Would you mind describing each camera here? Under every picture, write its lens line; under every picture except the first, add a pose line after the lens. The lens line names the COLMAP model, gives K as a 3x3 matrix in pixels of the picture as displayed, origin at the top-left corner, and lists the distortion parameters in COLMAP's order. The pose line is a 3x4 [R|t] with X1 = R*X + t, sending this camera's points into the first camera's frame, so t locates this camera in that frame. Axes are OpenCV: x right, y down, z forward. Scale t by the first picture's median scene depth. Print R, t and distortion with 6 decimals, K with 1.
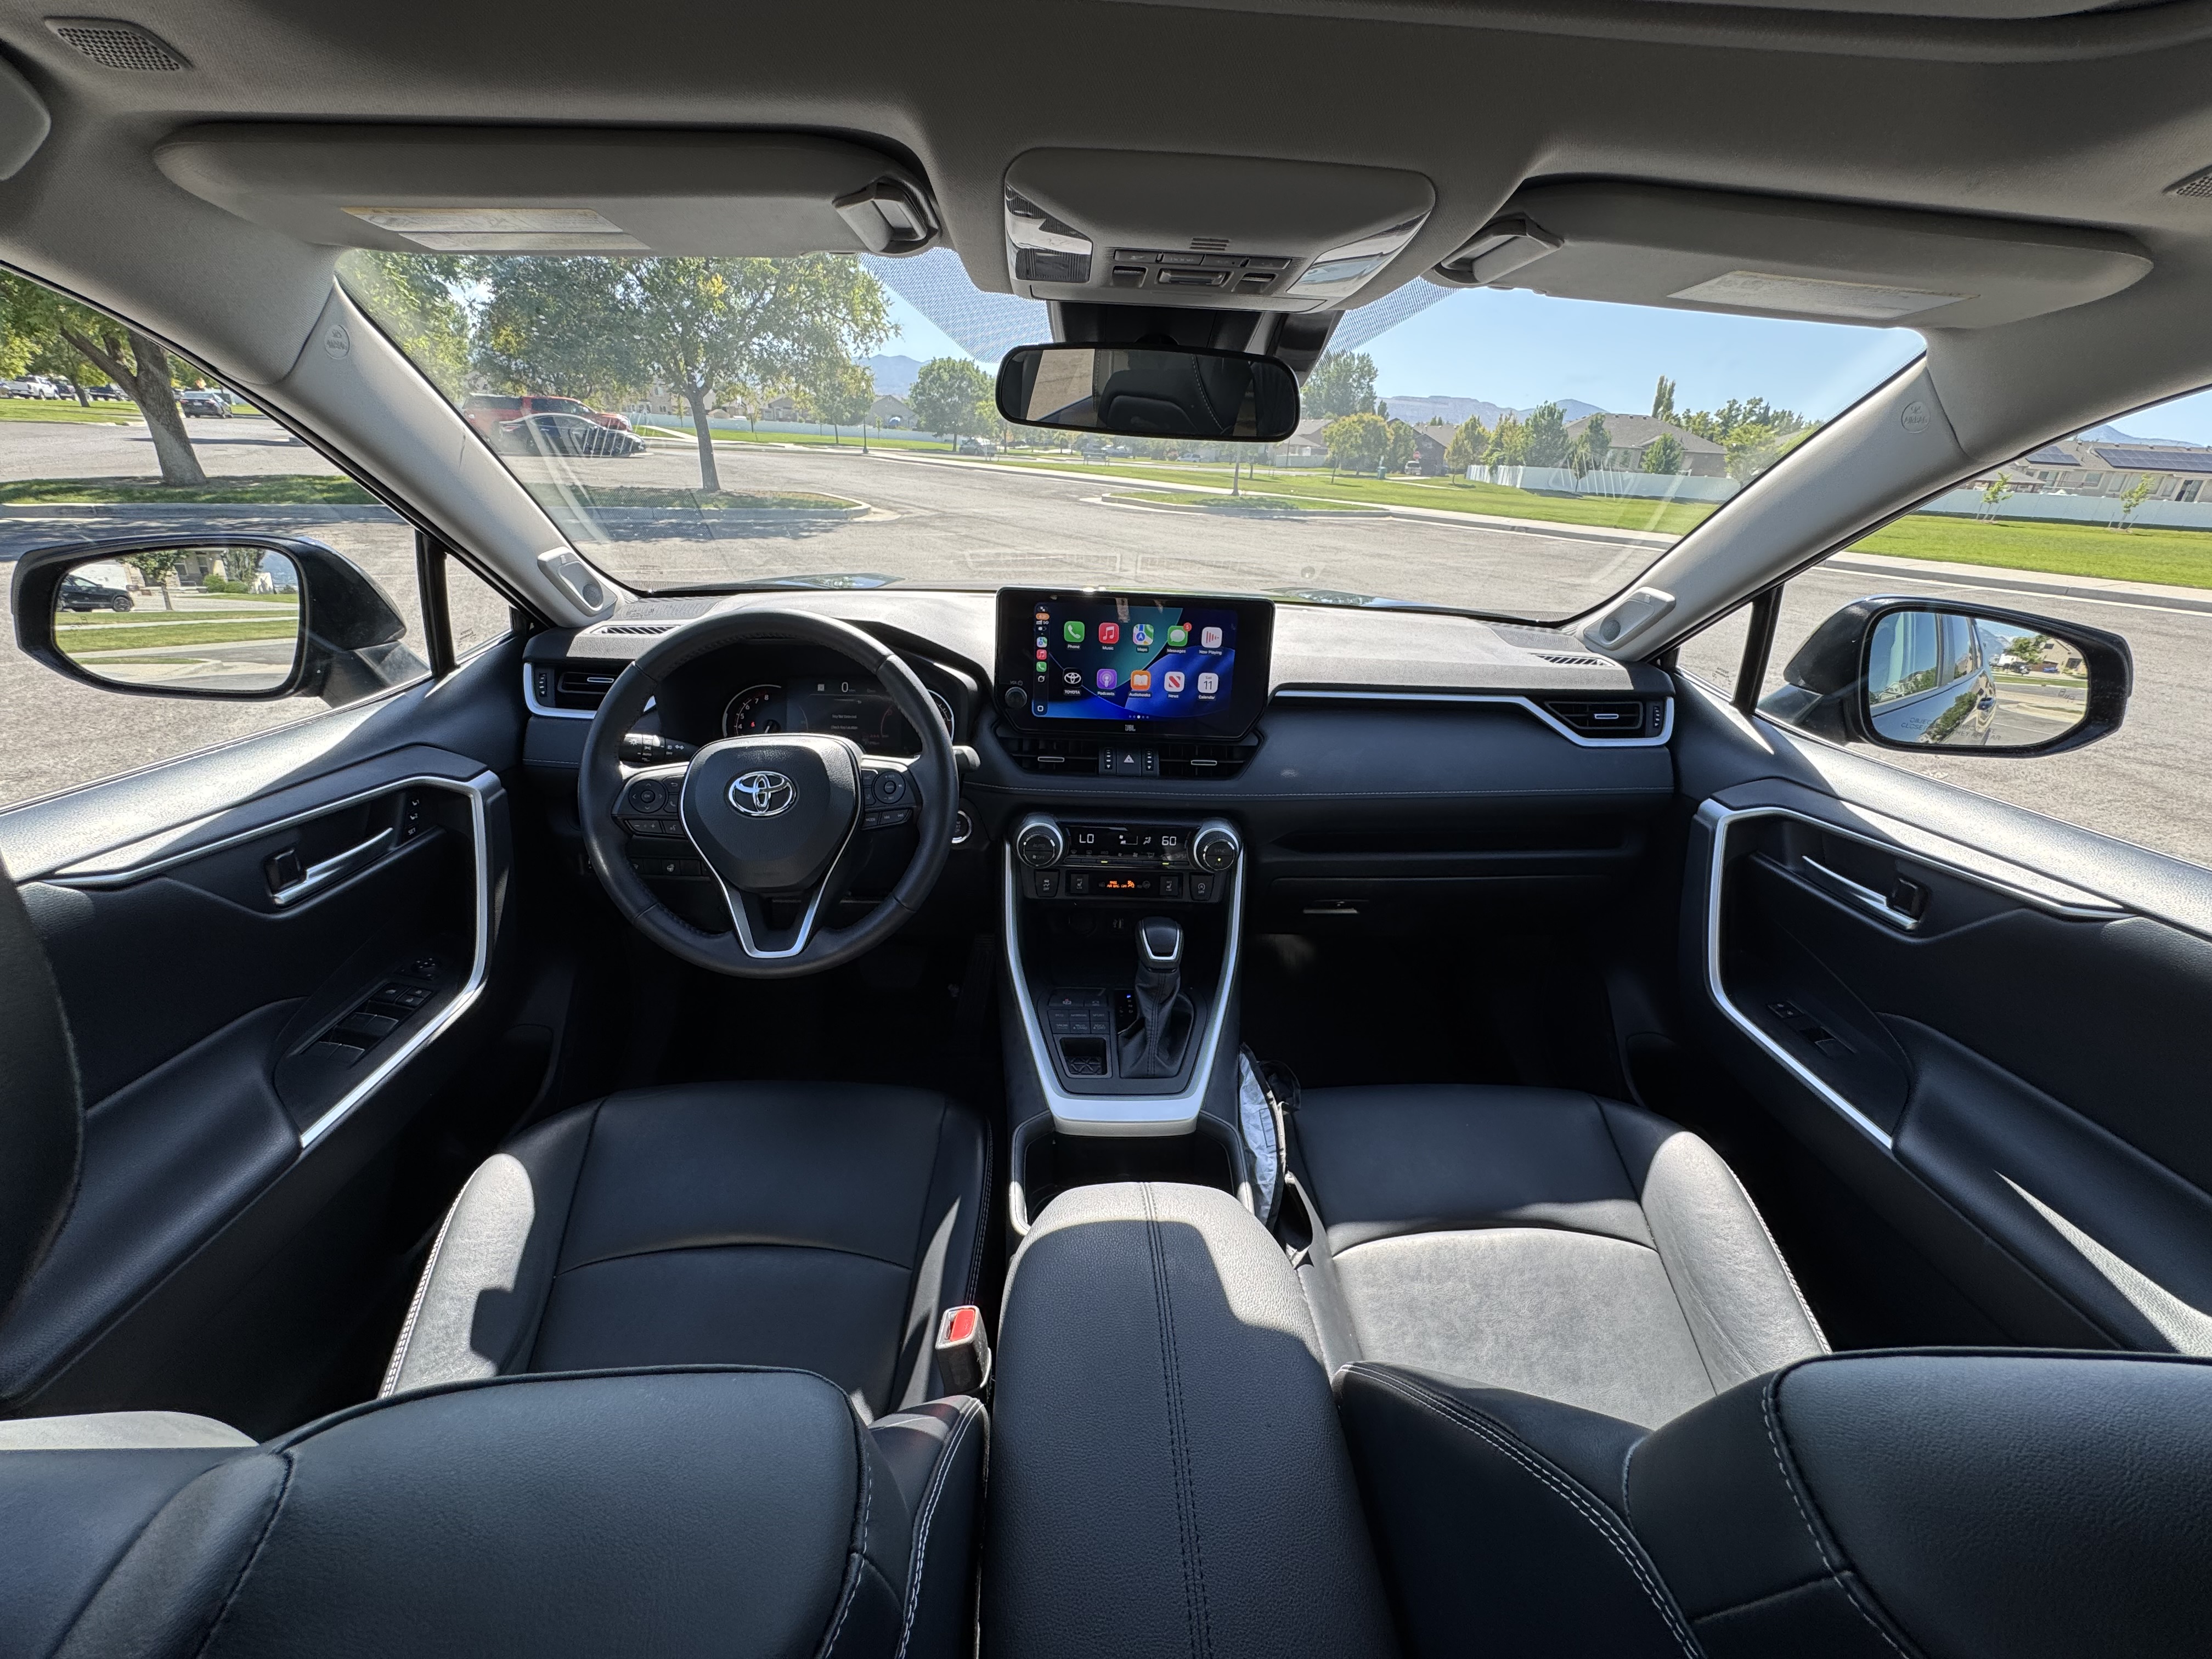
lens RADIAL K [[892.7, 0, 1106.0], [0, 892.7, 829.5], [0, 0, 1]] dist [0.000263, 0.000694]
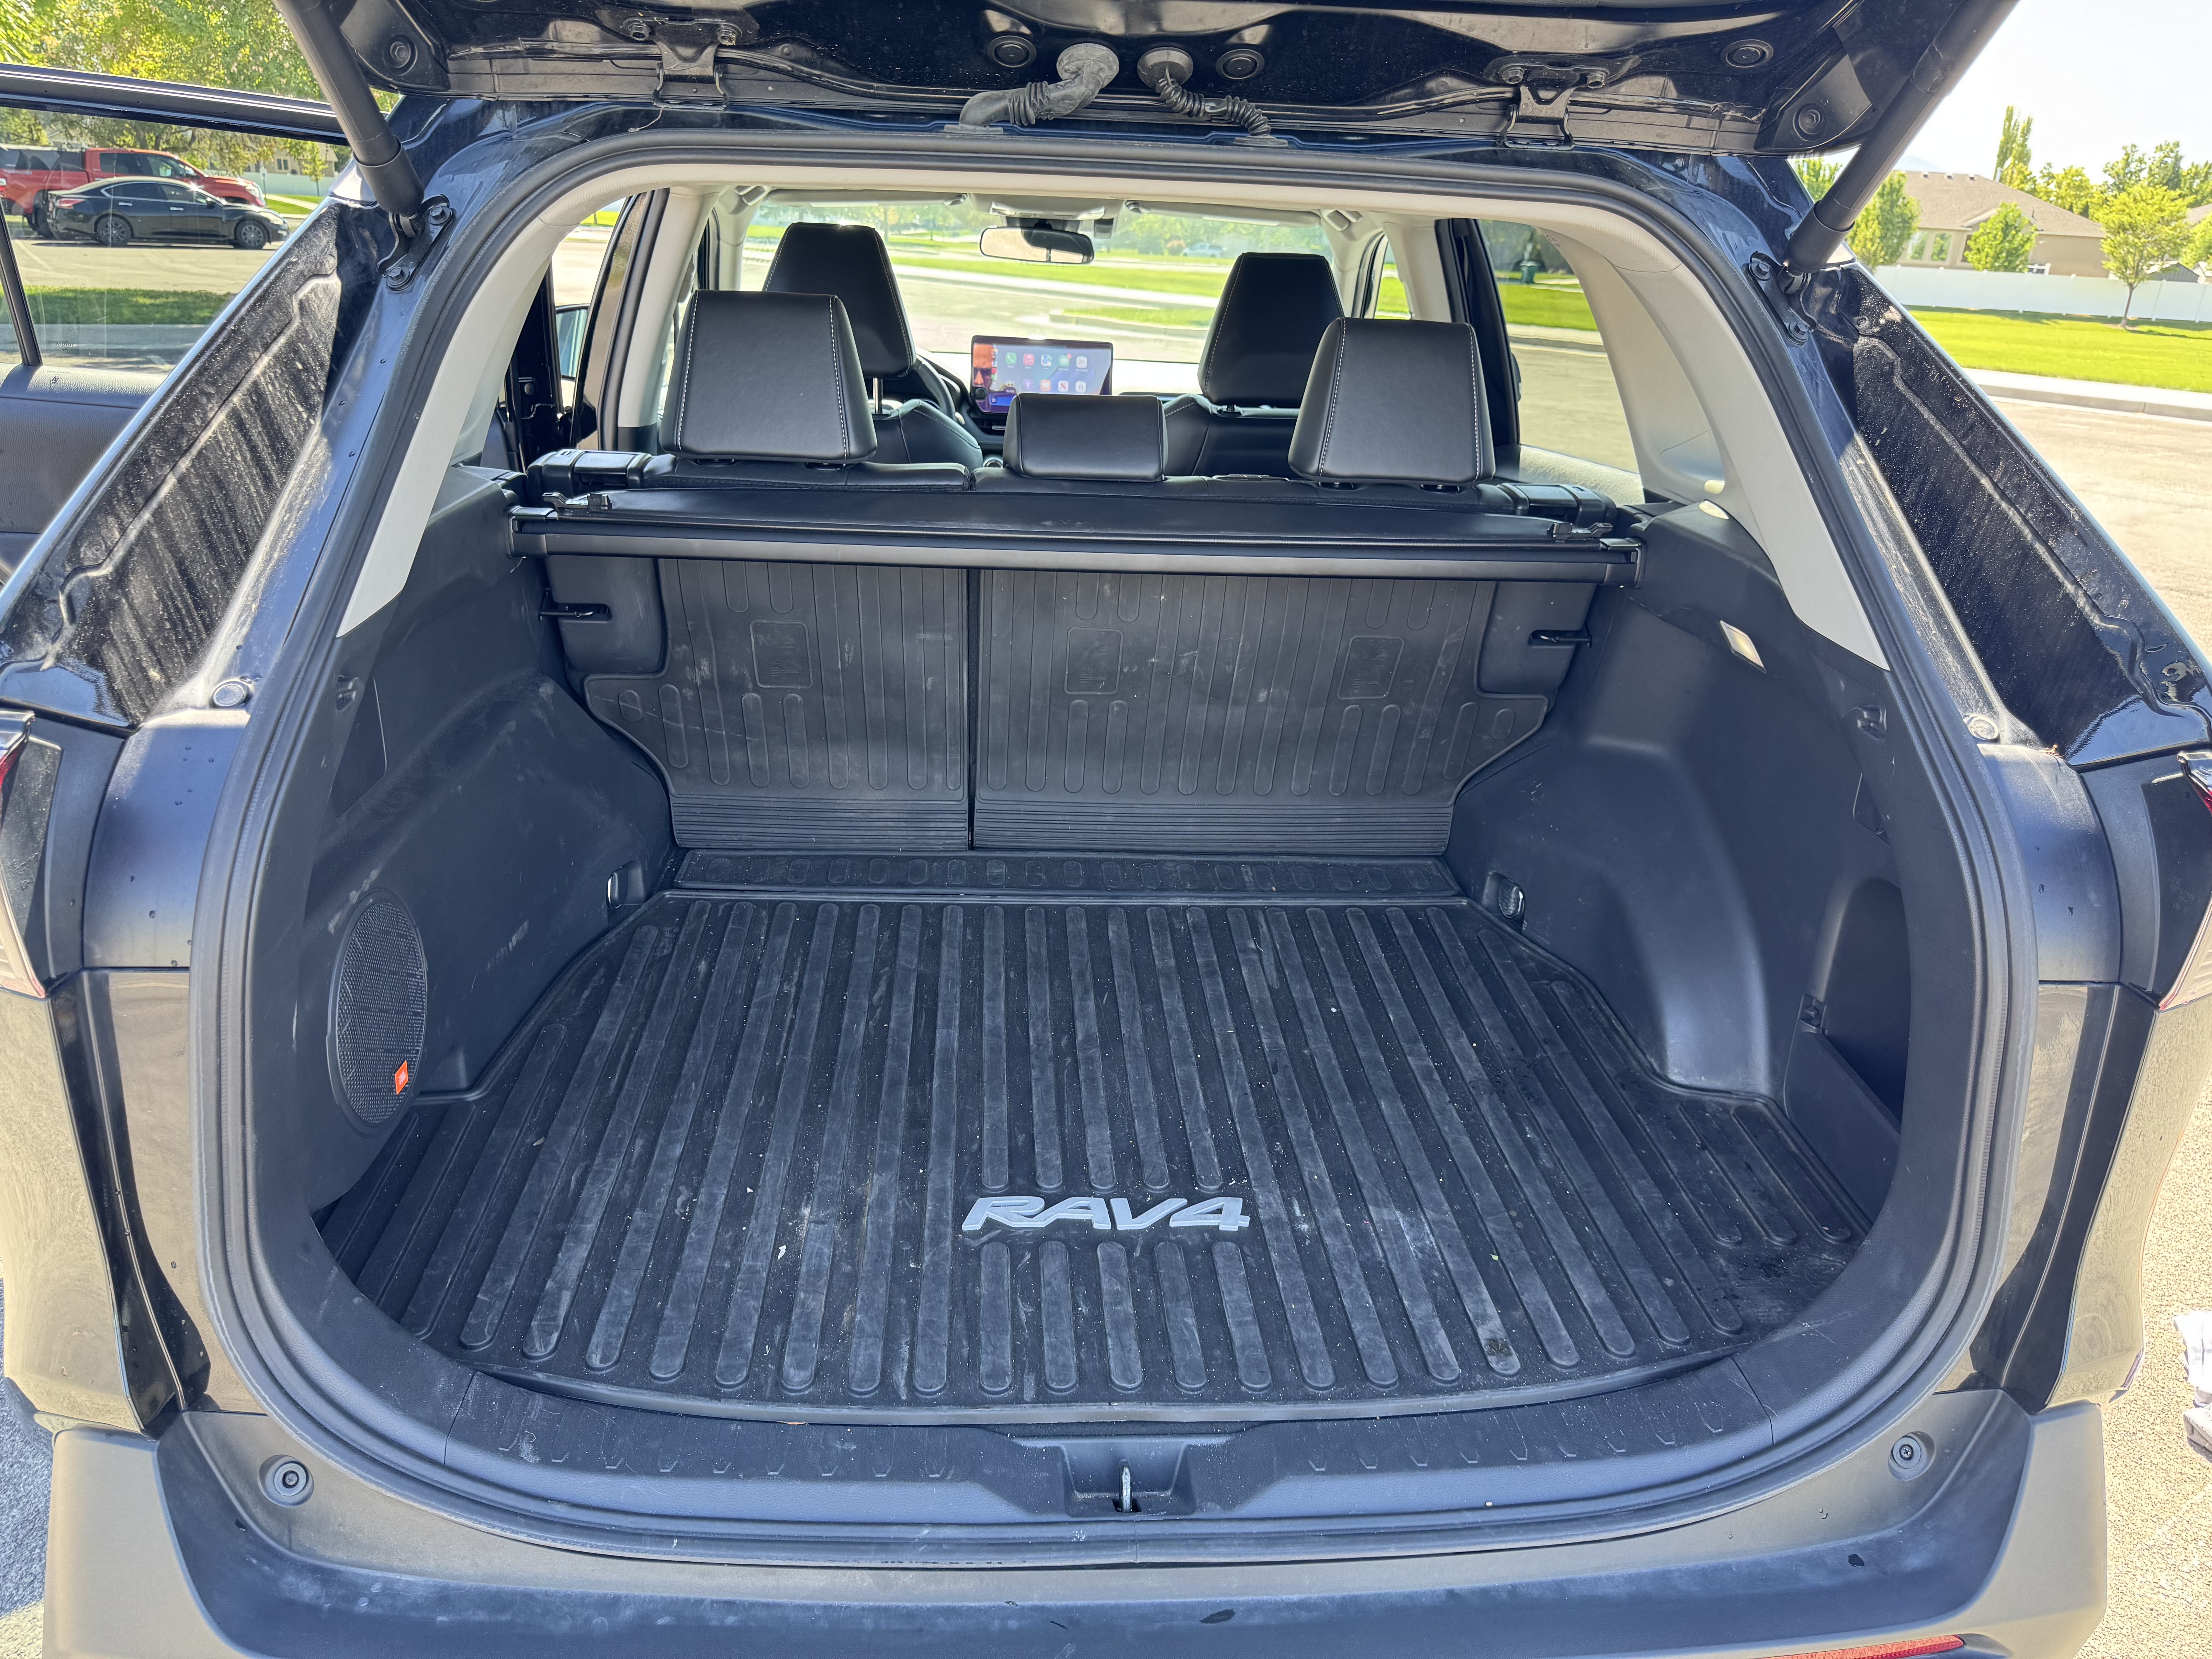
lens RADIAL K [[1607.9, 0, 1103.9], [0, 1607.9, 837.2], [0, 0, 1]] dist [-0.001930, -0.007985]
pose [[0.999715, -0.009638, 0.021858, 0.076187], [0.010526, 0.999109, -0.040867, 0.908298], [-0.021445, 0.041085, 0.998925, -2.319811]]
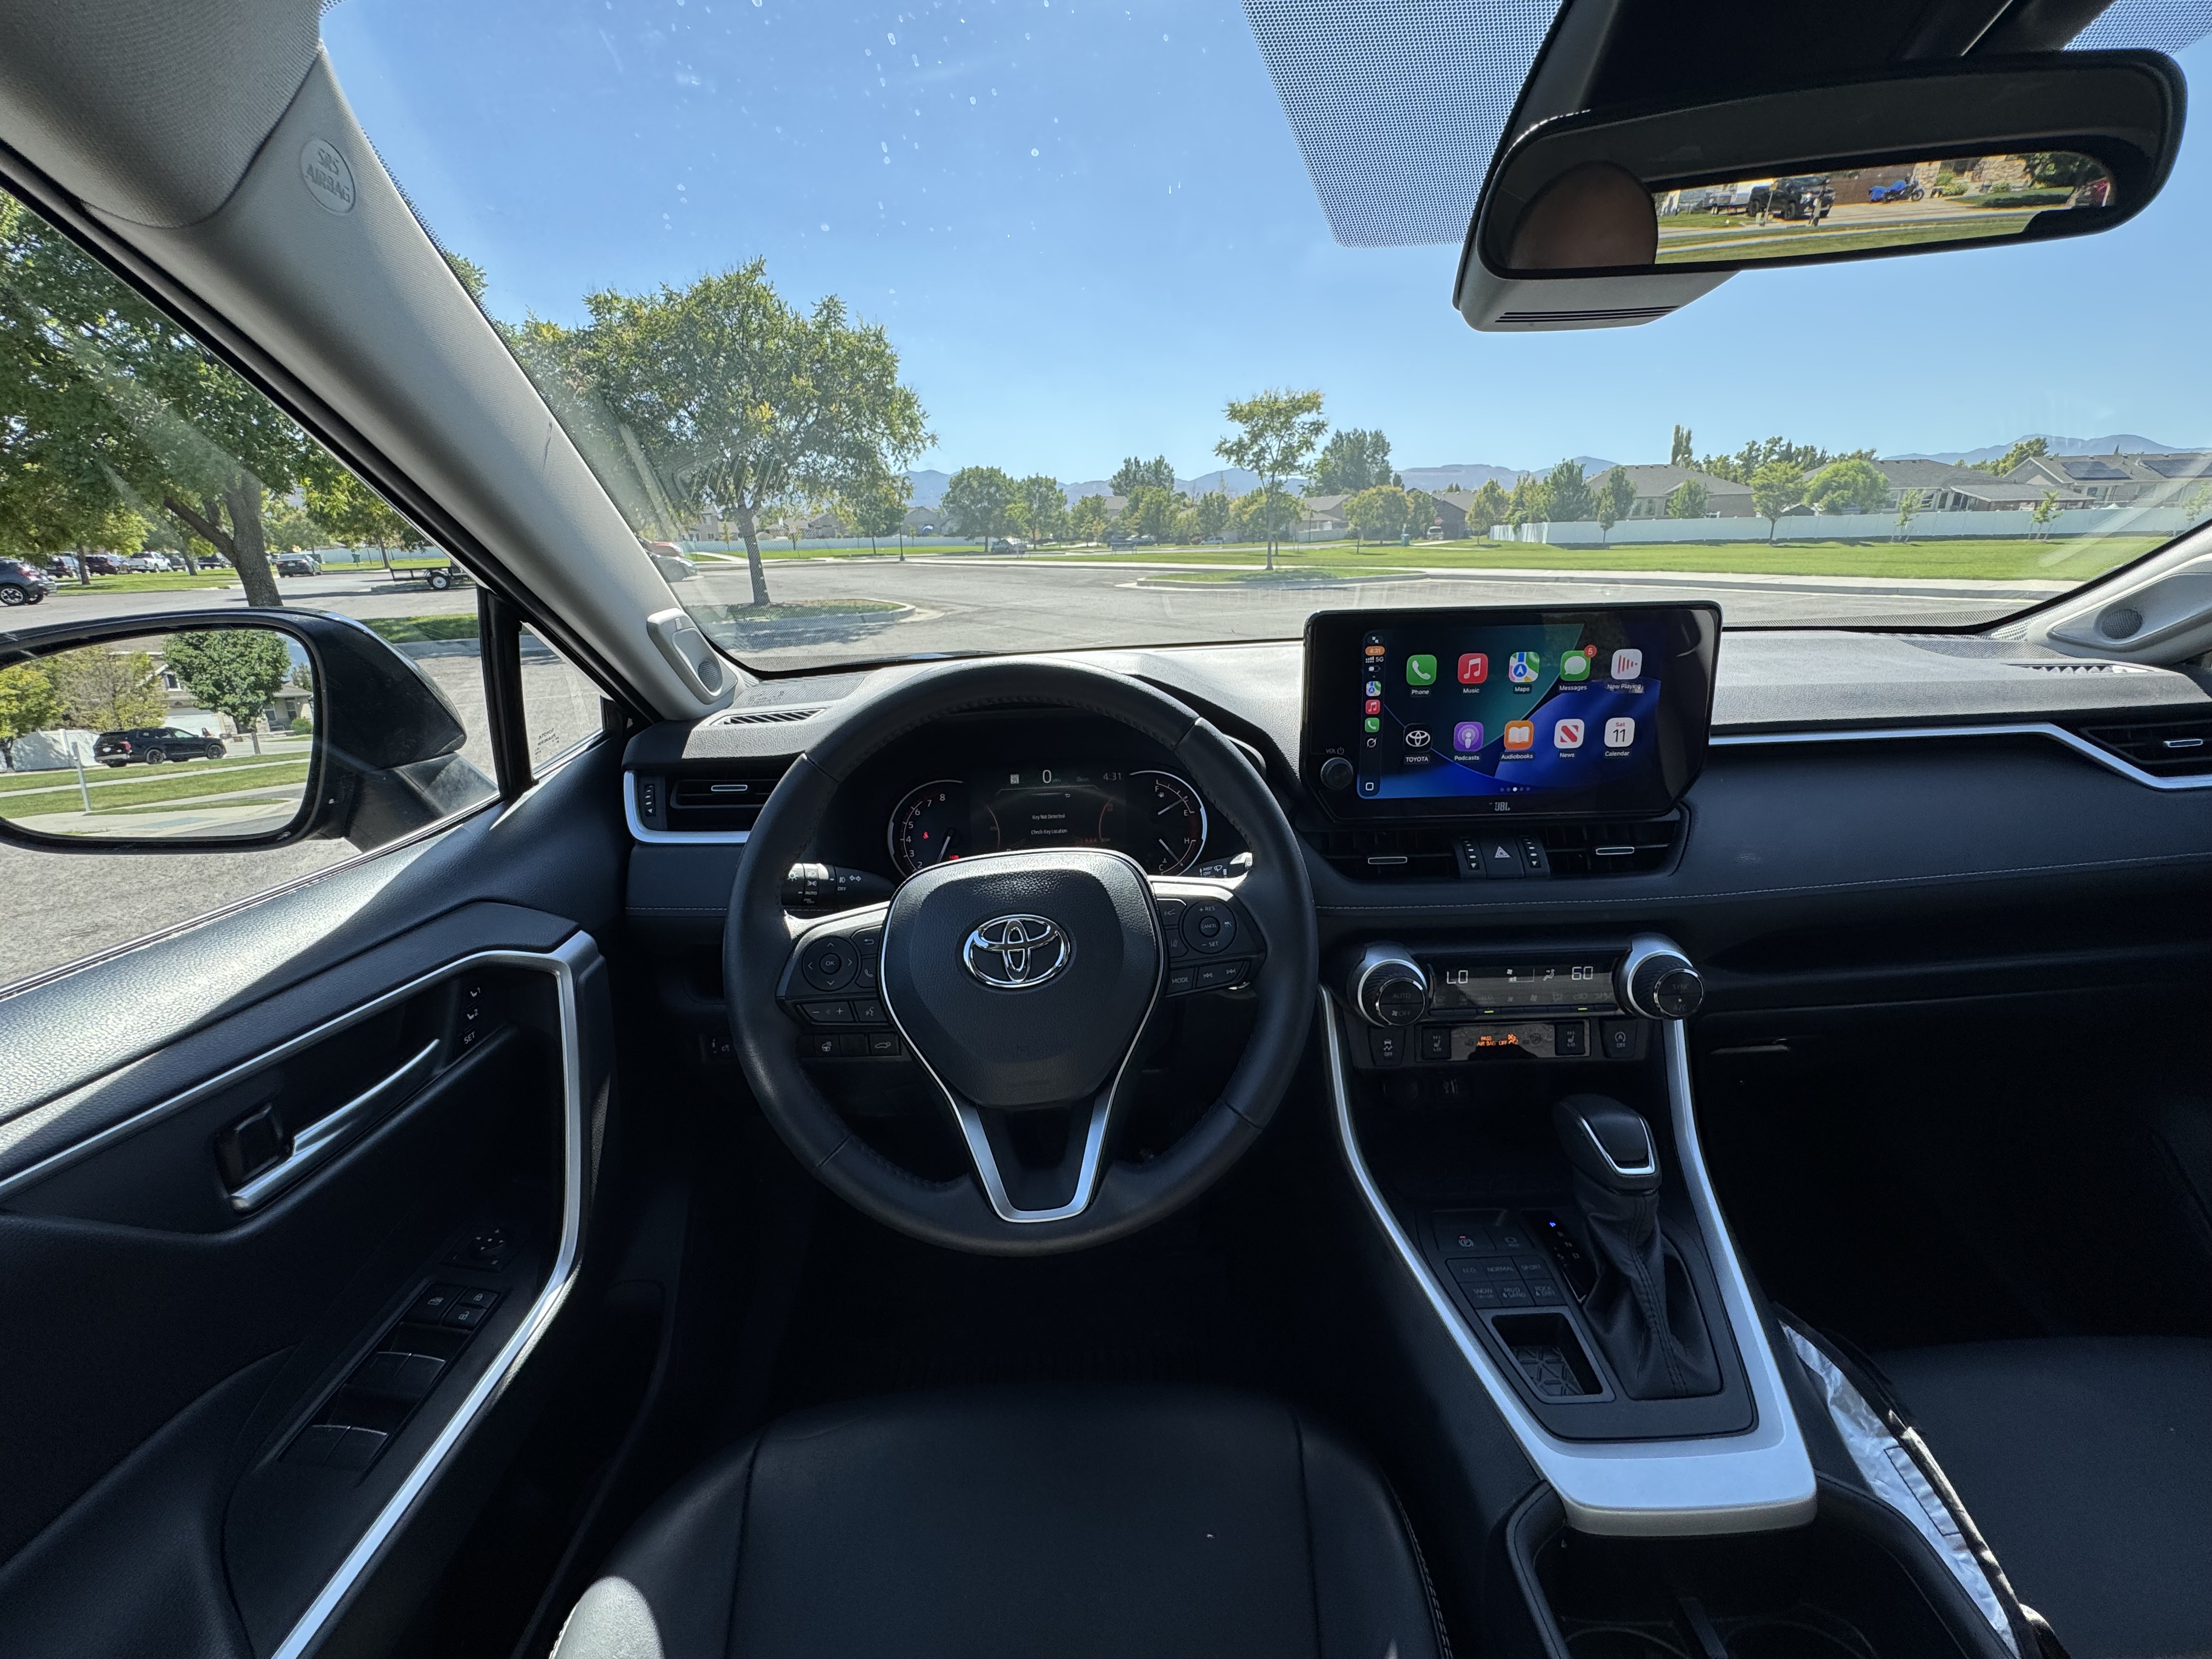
lens RADIAL K [[892.7, 0, 1106.0], [0, 892.7, 829.5], [0, 0, 1]] dist [0.000263, 0.000694]
pose [[0.996867, -0.063693, -0.046902, -0.234605], [0.059217, 0.994059, -0.091322, -0.051667], [0.052440, 0.088258, 0.994716, 0.310341]]
